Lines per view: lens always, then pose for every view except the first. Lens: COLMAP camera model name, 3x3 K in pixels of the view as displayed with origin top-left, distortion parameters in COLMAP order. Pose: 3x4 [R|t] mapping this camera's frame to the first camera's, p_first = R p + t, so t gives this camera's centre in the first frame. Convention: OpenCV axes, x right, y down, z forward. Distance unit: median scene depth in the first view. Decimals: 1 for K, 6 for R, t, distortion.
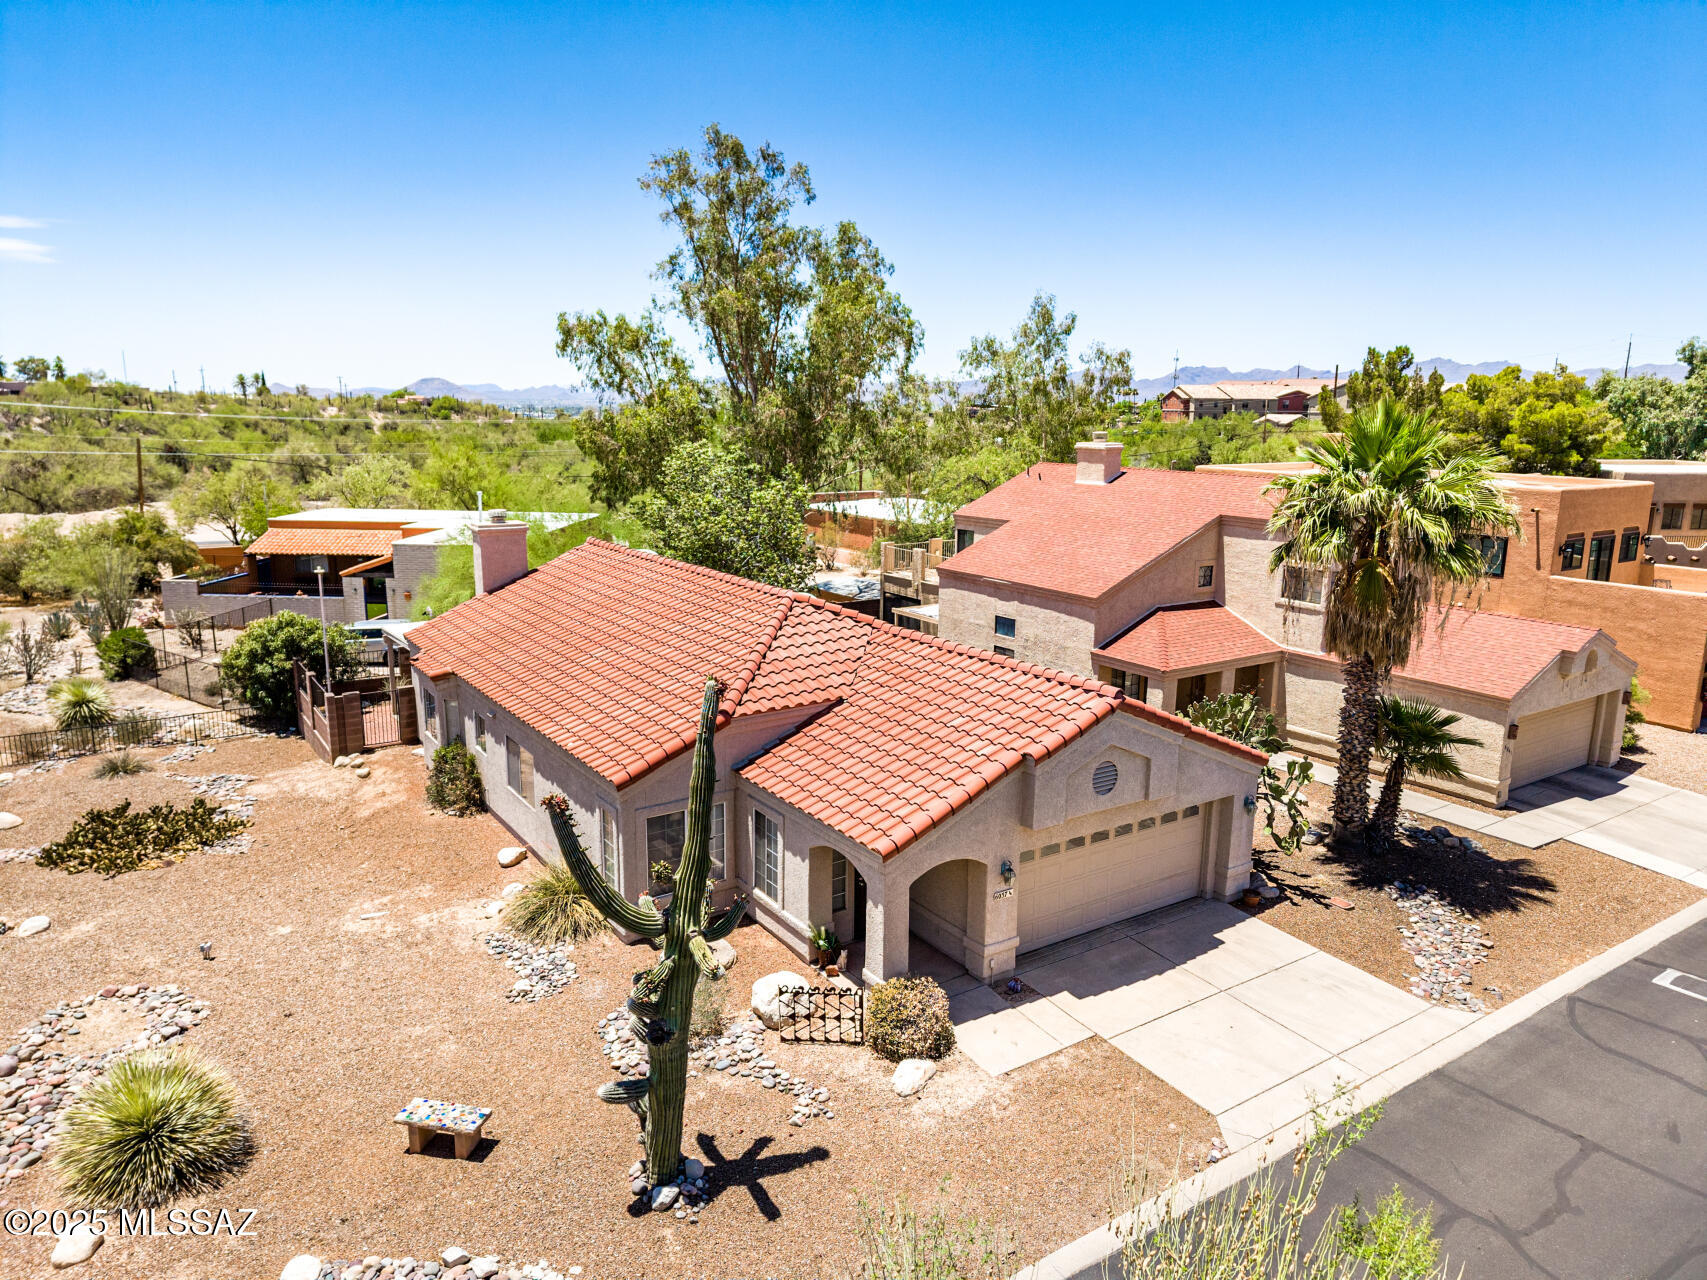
lens RADIAL K [[1143.1, 0, 848.6], [0, 1143.1, 637.7], [0, 0, 1]] dist [0.030910, -0.025431]
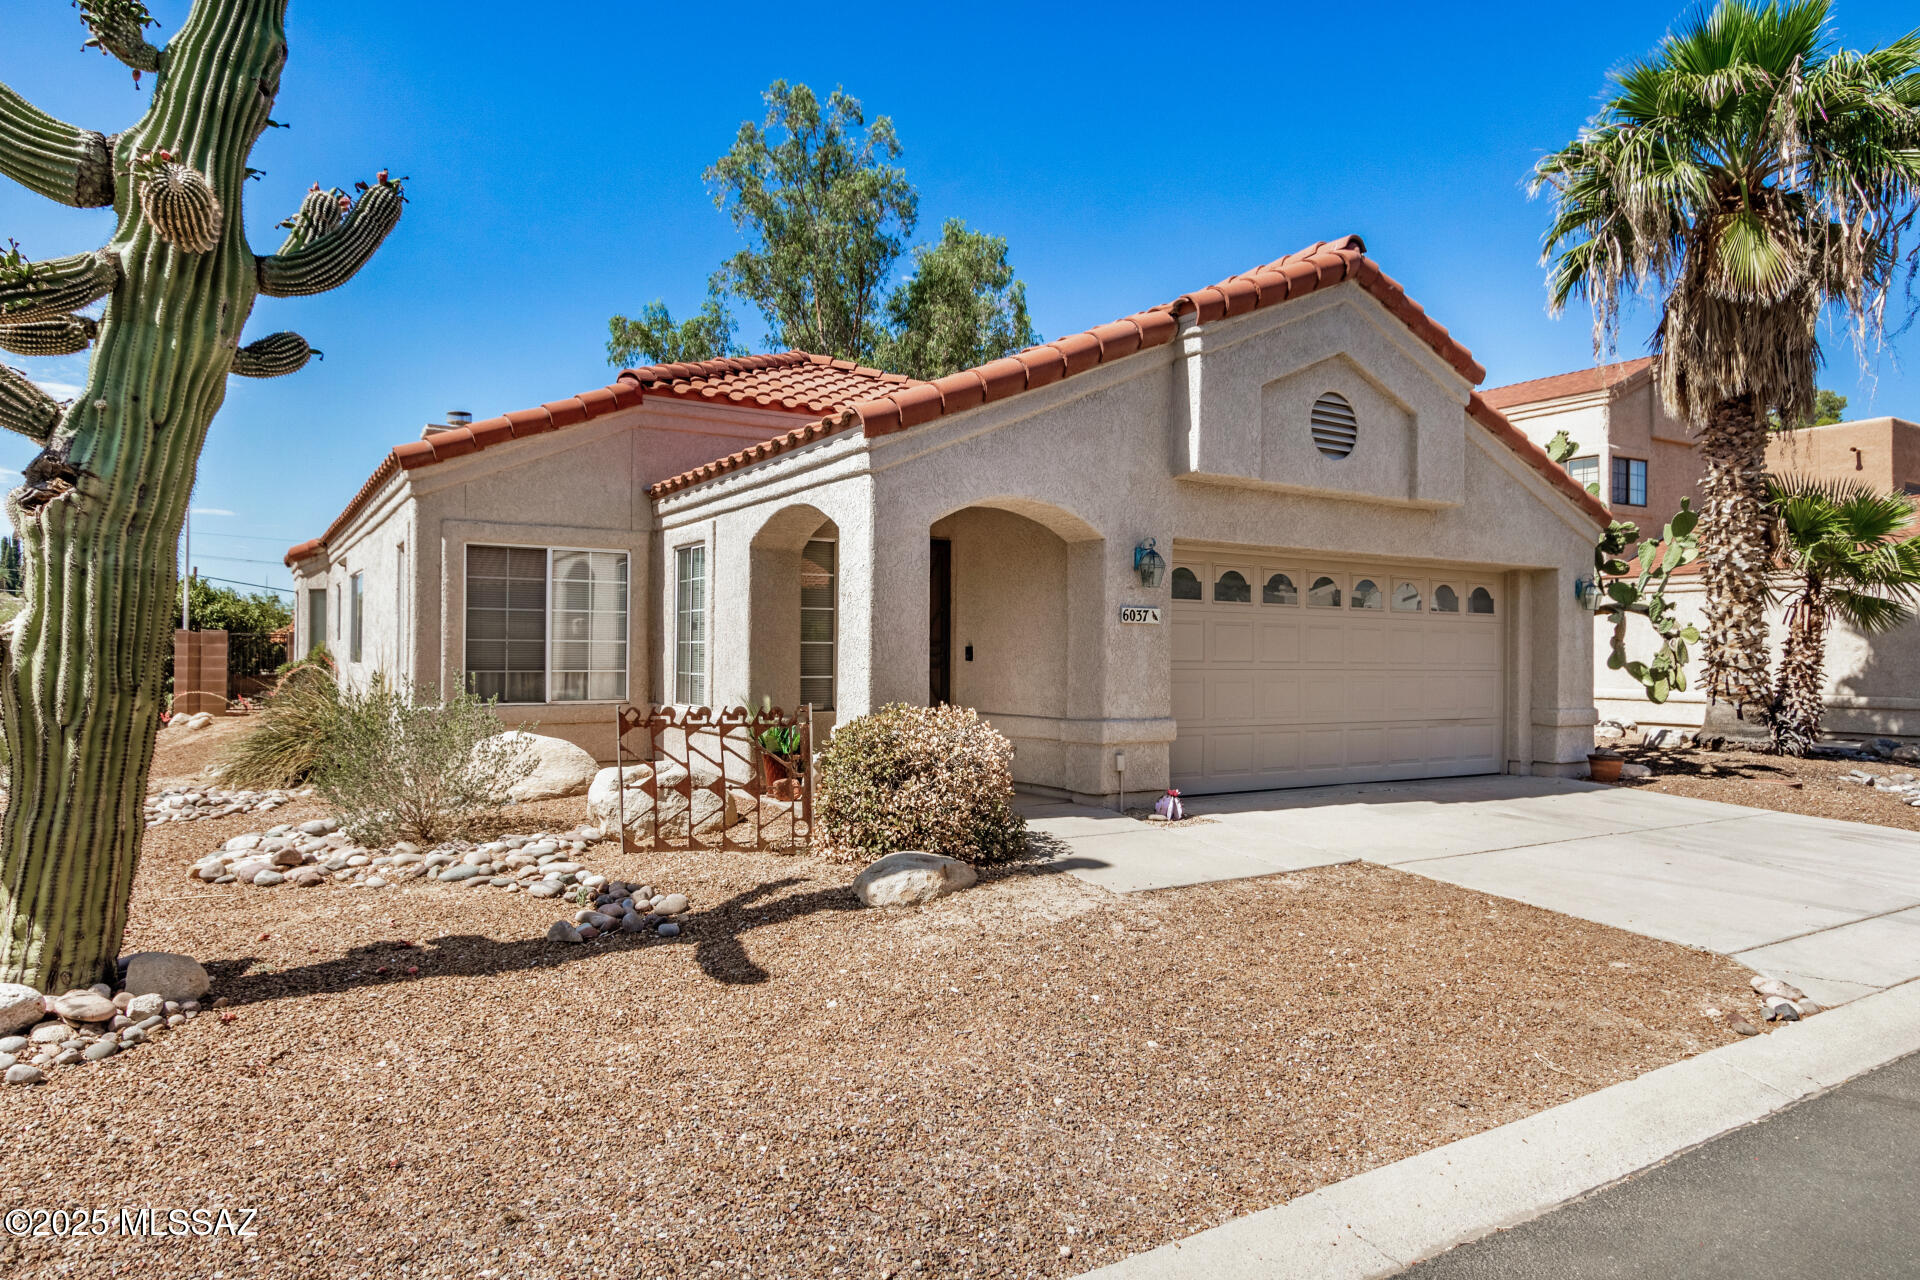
lens RADIAL K [[1170.6, 0, 962.2], [0, 1170.6, 651.2], [0, 0, 1]] dist [0.005411, 0.000237]
pose [[0.999657, -0.001478, -0.026163, 0.061369], [-0.003996, 0.978131, -0.207953, 0.286396], [0.025898, 0.207986, 0.977789, 0.434757]]
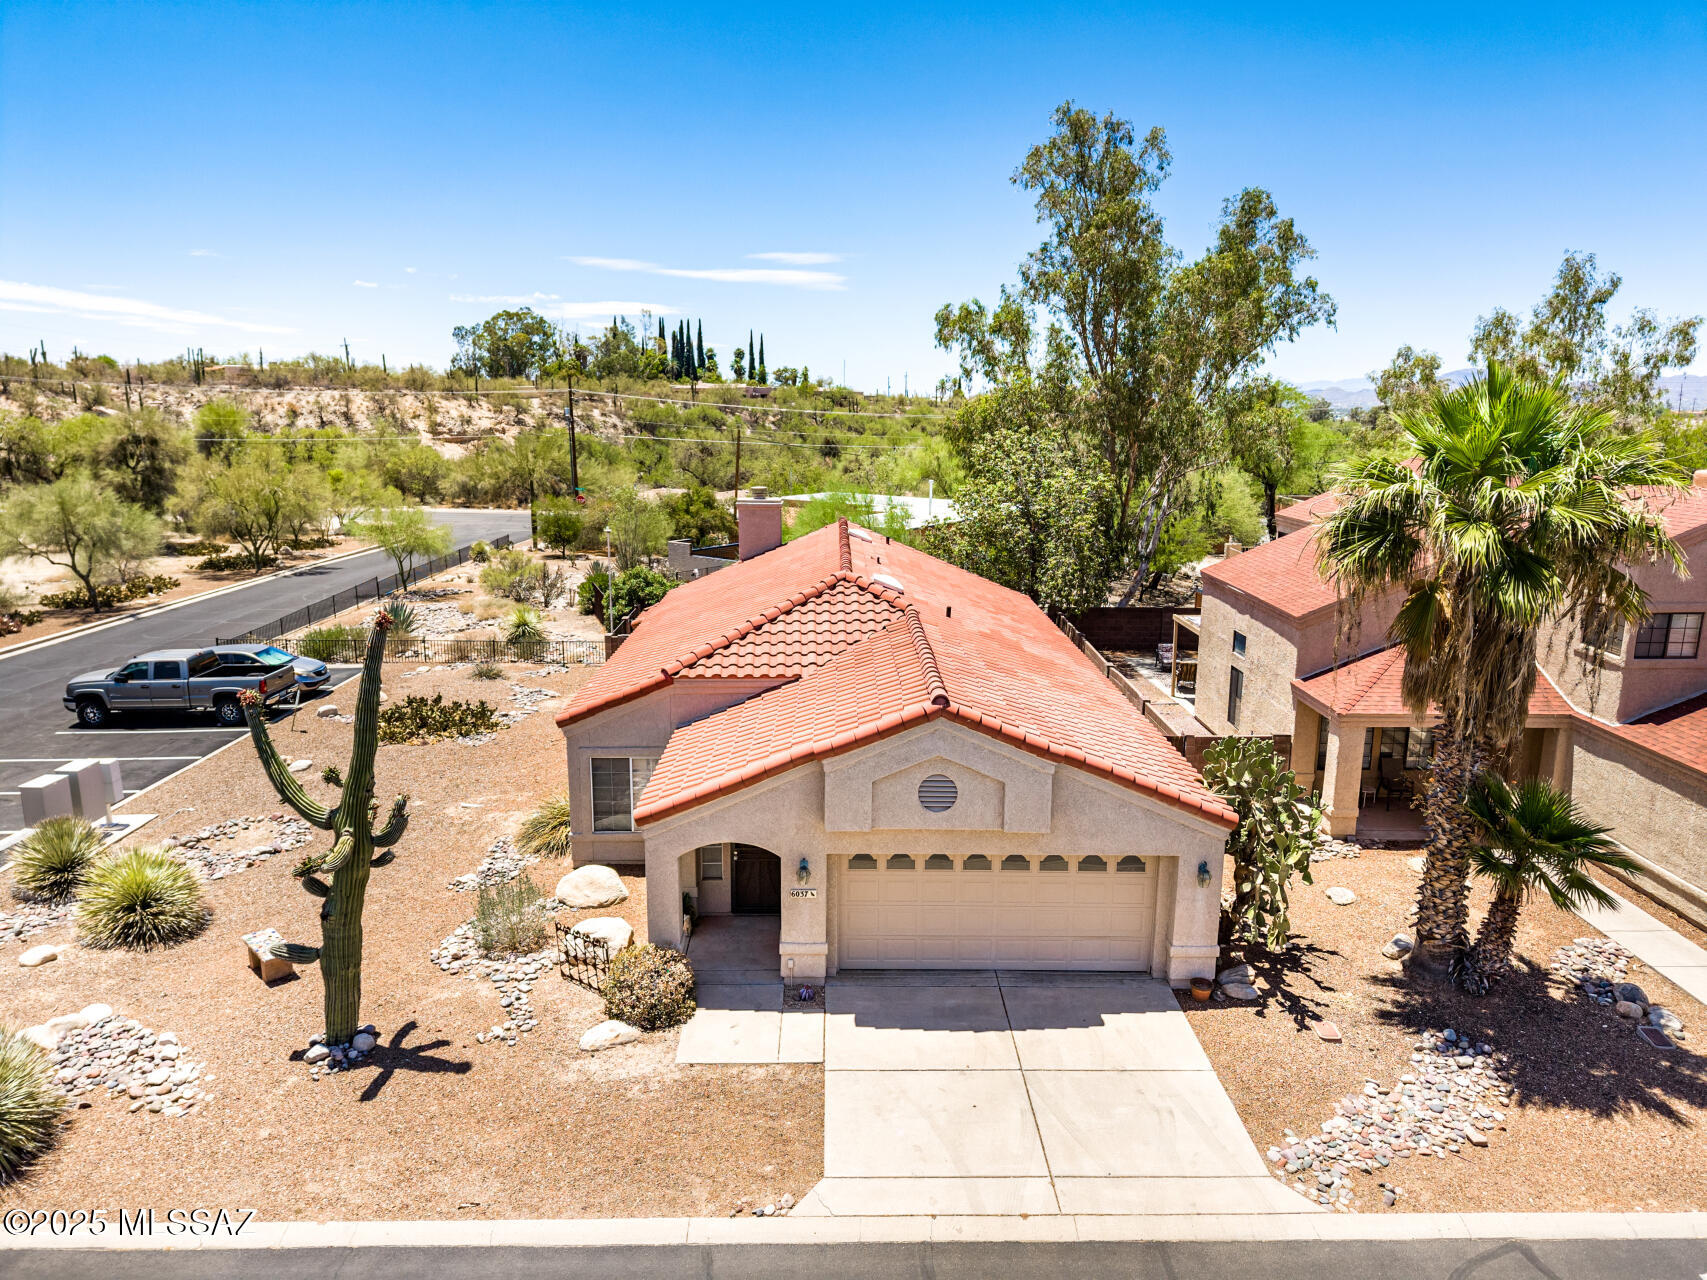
lens RADIAL K [[1143.1, 0, 851.8], [0, 1143.1, 640.2], [0, 0, 1]] dist [0.030910, -0.025431]
pose [[0.838157, 0.109757, -0.534272, 0.541383], [-0.109492, 0.993462, 0.032321, -0.013903], [0.534326, 0.031408, 0.844695, 0.186262]]
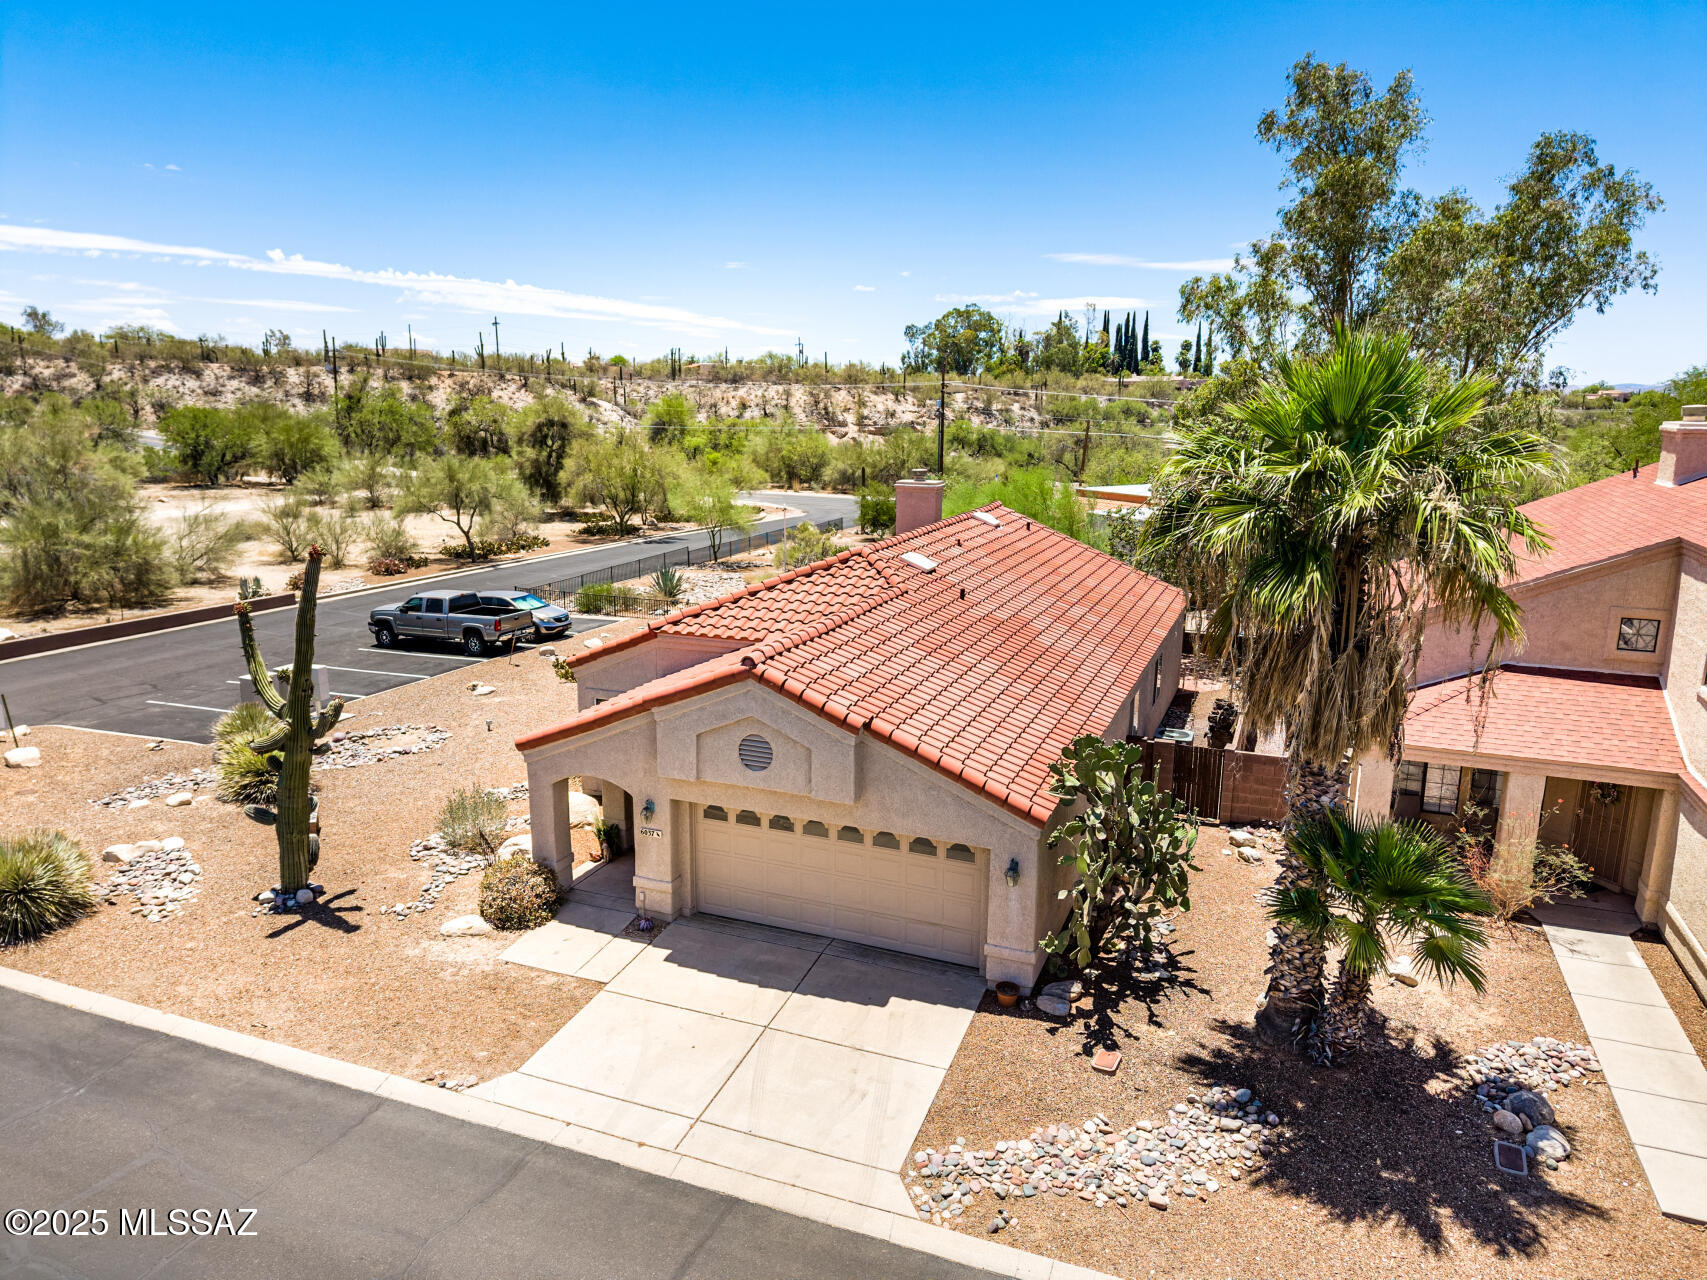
lens RADIAL K [[1143.1, 0, 850.2], [0, 1143.1, 643.8], [0, 0, 1]] dist [0.030910, -0.025431]
pose [[0.564948, 0.174314, -0.806504, 0.851267], [-0.169644, 0.981087, 0.093213, -0.051978], [0.807499, 0.084158, 0.583834, 0.452160]]
